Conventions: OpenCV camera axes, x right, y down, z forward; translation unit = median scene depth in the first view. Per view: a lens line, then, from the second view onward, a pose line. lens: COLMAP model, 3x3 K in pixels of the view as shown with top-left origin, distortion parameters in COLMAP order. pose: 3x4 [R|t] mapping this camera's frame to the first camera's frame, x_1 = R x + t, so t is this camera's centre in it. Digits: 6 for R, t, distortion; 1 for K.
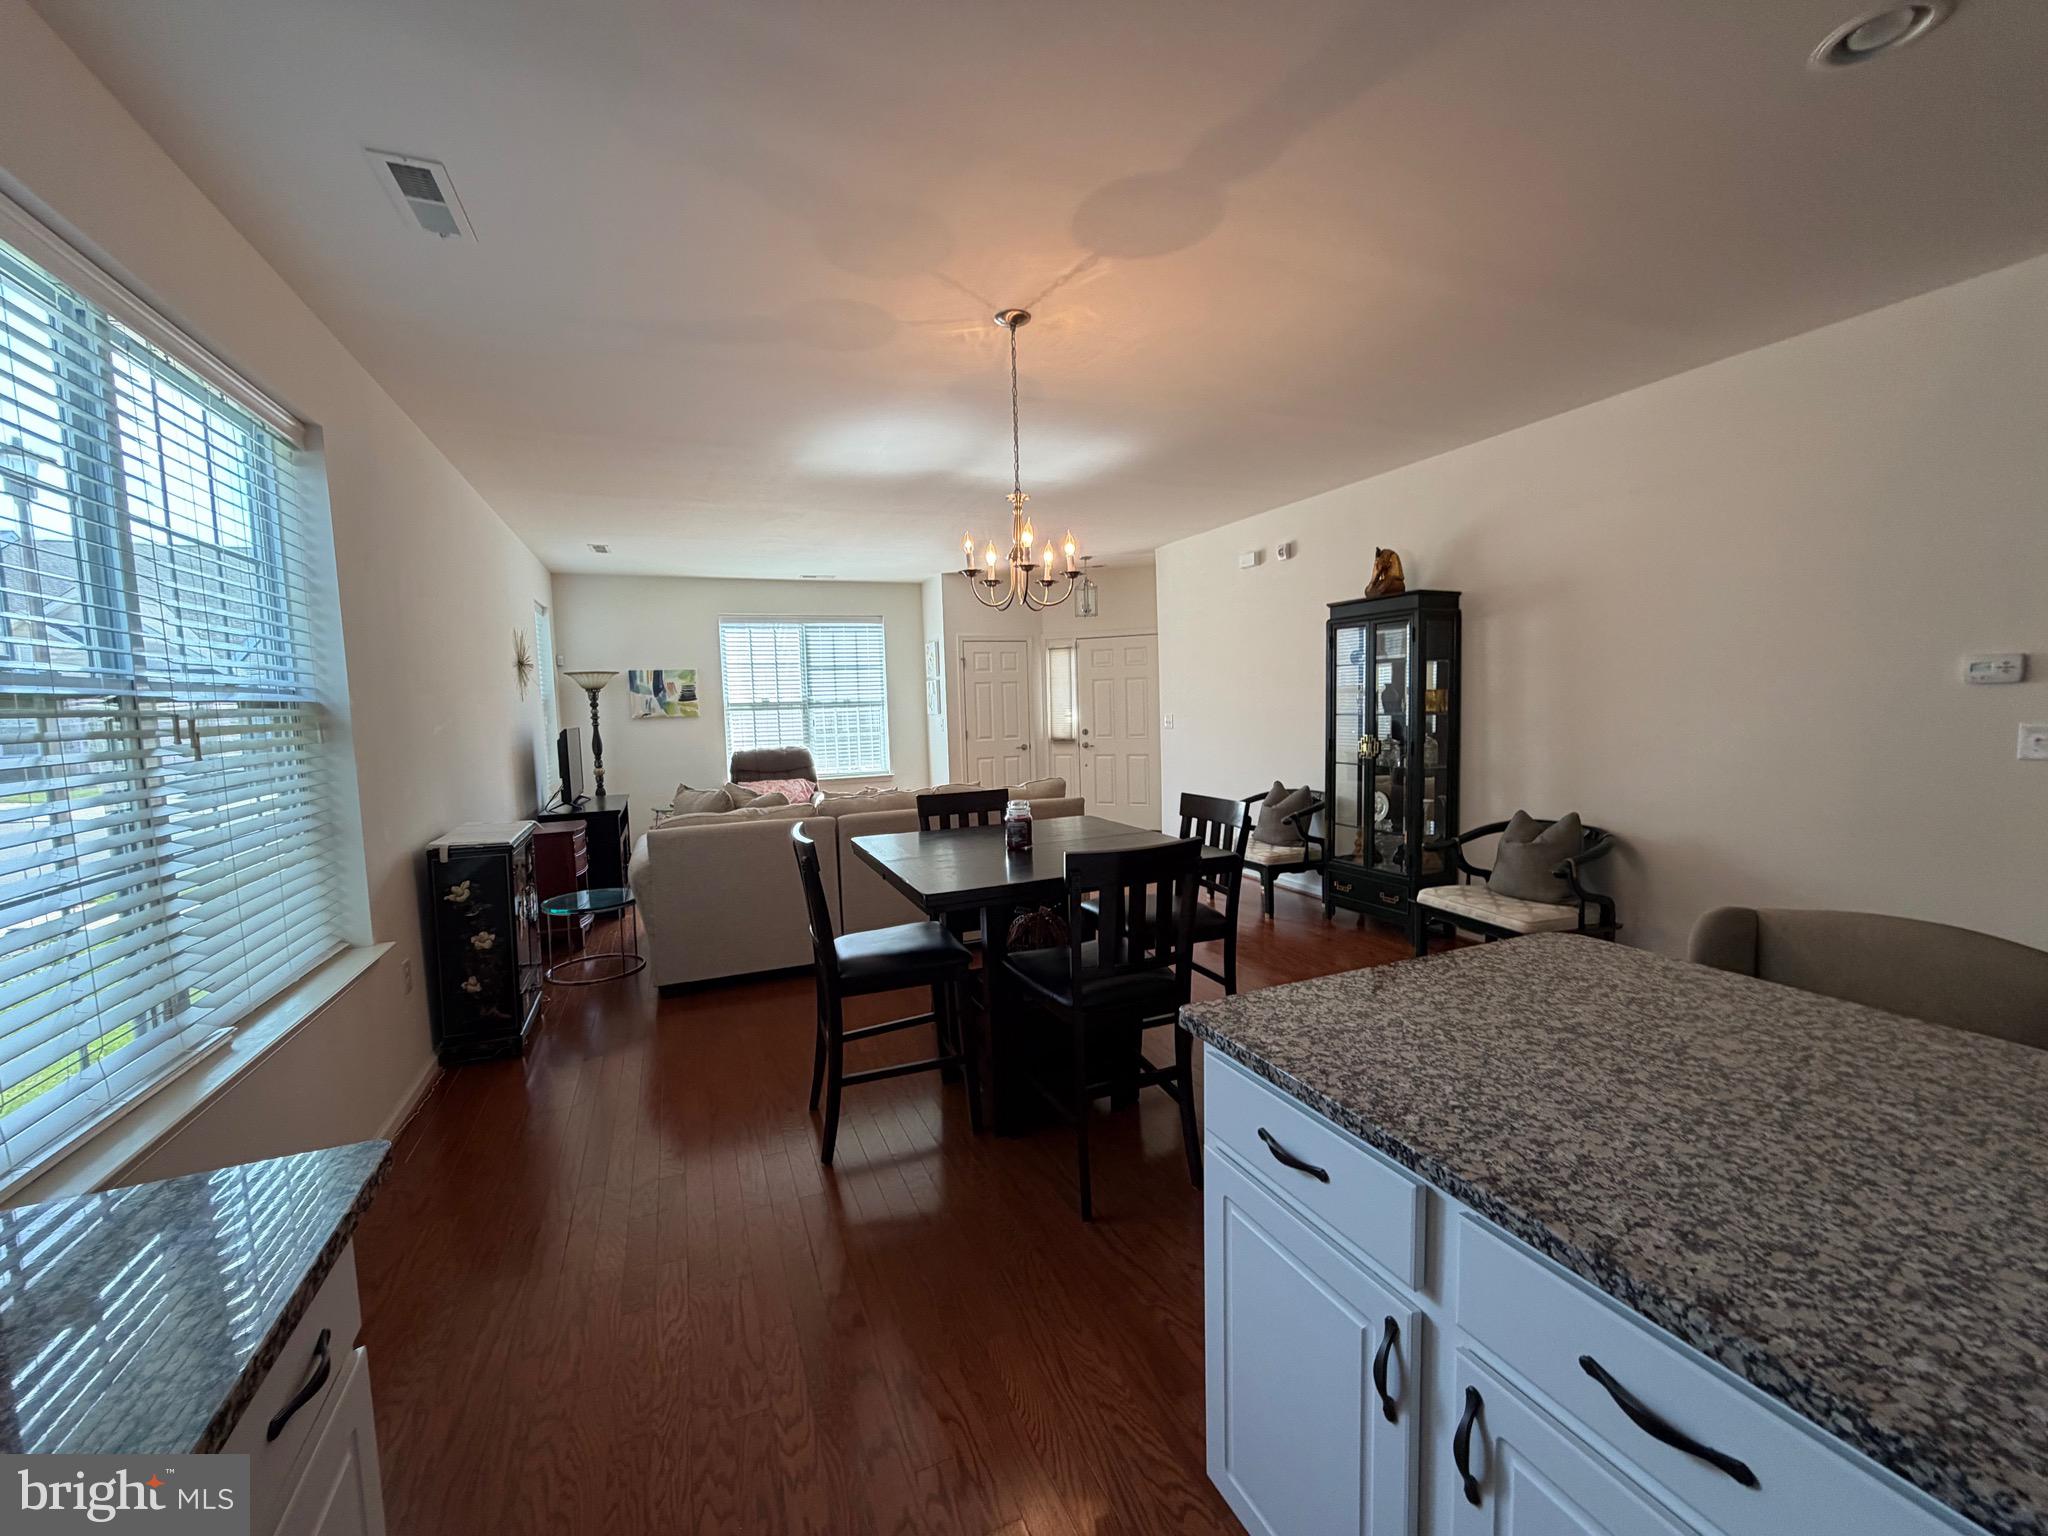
lens RADIAL K [[814.0, 0, 1015.8], [0, 814.0, 767.1], [0, 0, 1]] dist [0.000073, -0.000361]
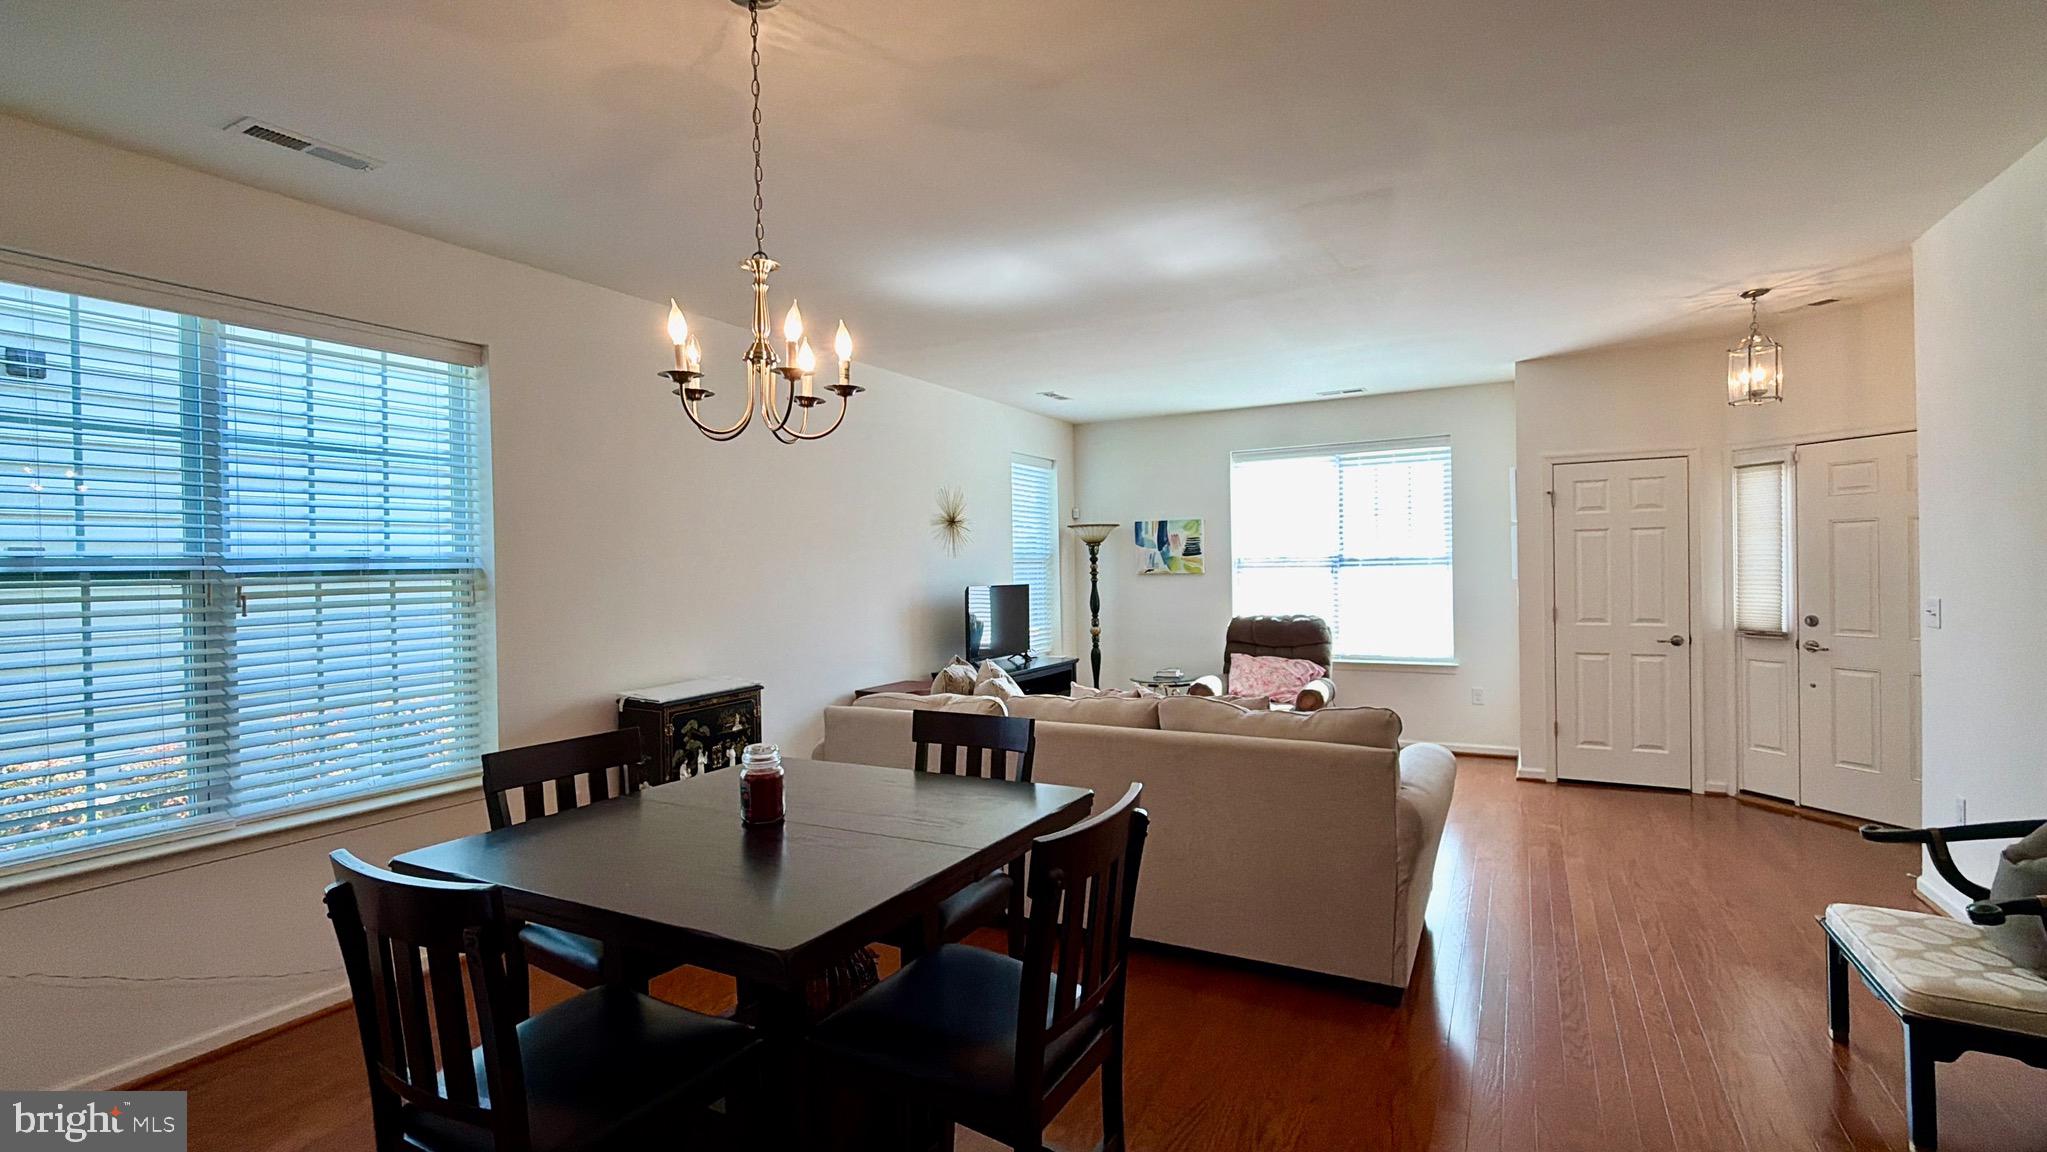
lens RADIAL K [[921.0, 0, 1021.4], [0, 921.0, 576.6], [0, 0, 1]] dist [-0.000854, -0.000194]
pose [[0.626827, 0.027278, -0.778681, 0.246817], [-0.063309, 0.997866, -0.016007, -0.032813], [0.776582, 0.059332, 0.627216, 0.259122]]
